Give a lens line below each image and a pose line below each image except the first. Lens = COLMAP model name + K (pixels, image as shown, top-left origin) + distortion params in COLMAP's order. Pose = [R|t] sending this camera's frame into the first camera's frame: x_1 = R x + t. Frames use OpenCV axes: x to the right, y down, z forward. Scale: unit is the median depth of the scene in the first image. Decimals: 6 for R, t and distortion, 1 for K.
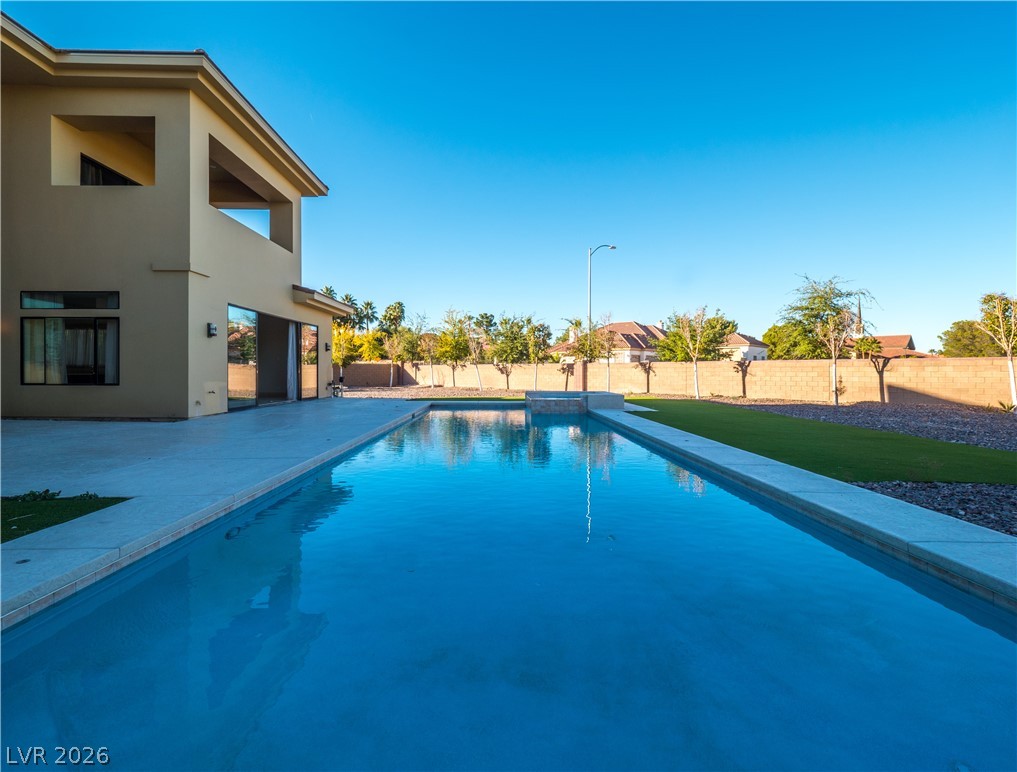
lens RADIAL K [[505.2, 0, 503.8], [0, 505.2, 373.6], [0, 0, 1]] dist [-0.002068, -0.000199]
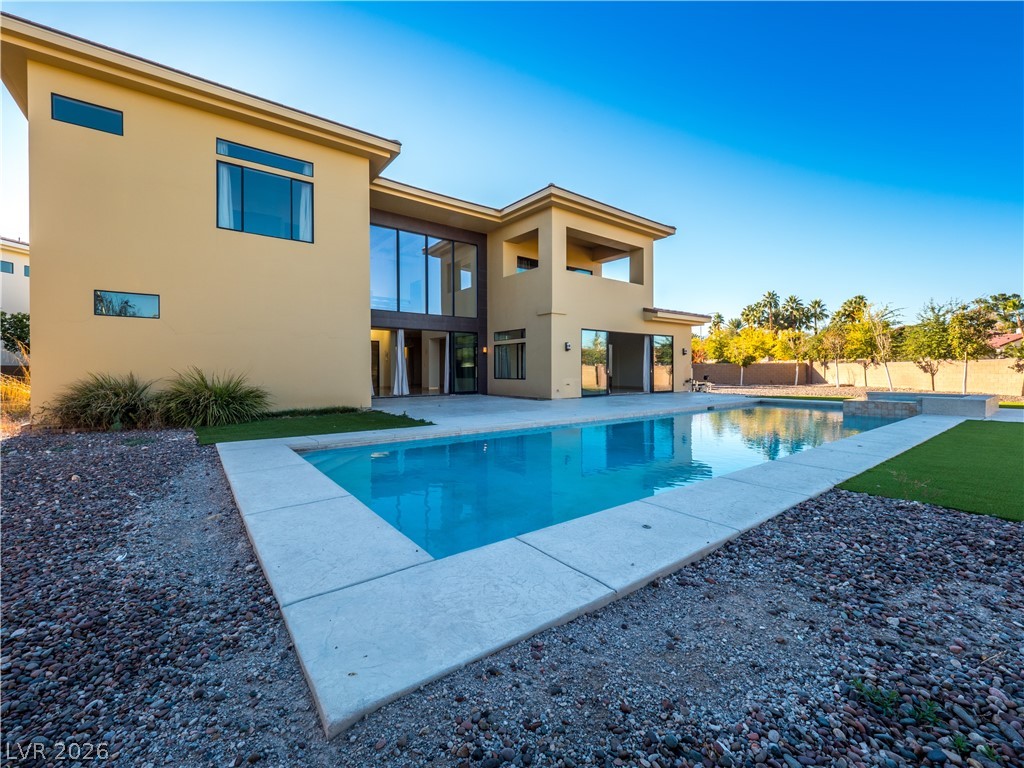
lens RADIAL K [[432.6, 0, 514.2], [0, 432.6, 376.8], [0, 0, 1]] dist [0.011770, -0.012438]
pose [[0.602644, 0.007295, -0.797977, 0.297263], [0.001702, 0.999944, 0.010427, -0.002227], [0.798008, -0.007642, 0.602598, 0.007517]]
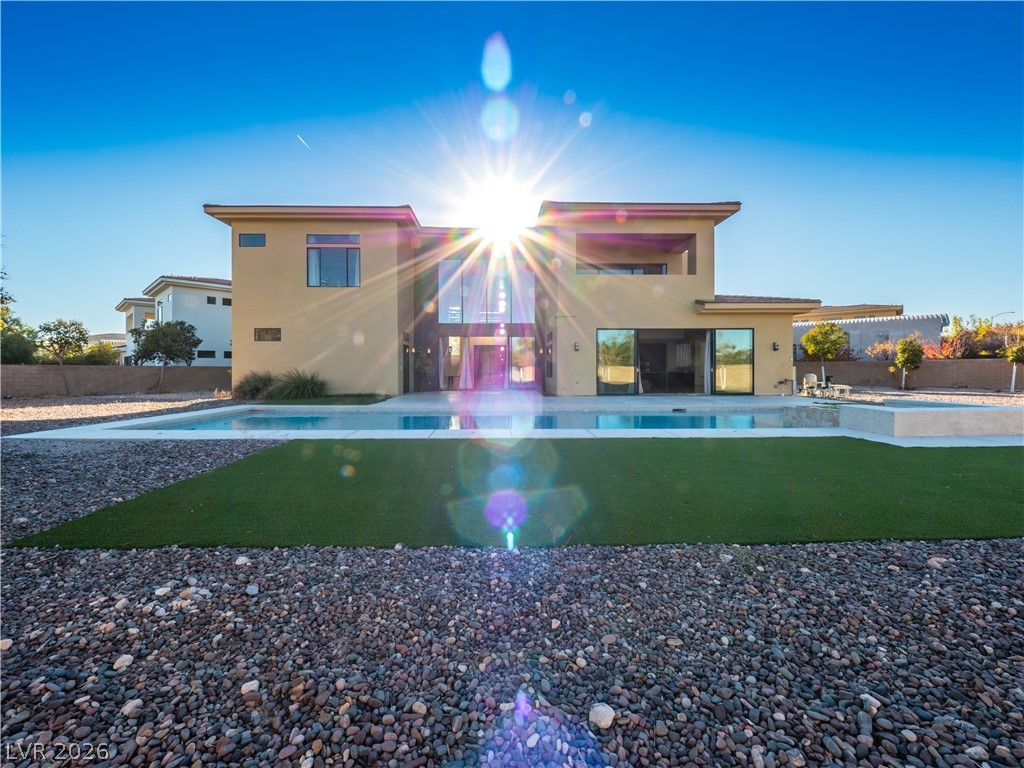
lens RADIAL K [[432.6, 0, 514.2], [0, 432.6, 376.8], [0, 0, 1]] dist [0.011770, -0.012438]
pose [[0.019479, 0.004671, -0.999799, 0.611705], [-0.001048, 0.999989, 0.004652, 0.007158], [0.999810, 0.000957, 0.019484, 0.507243]]
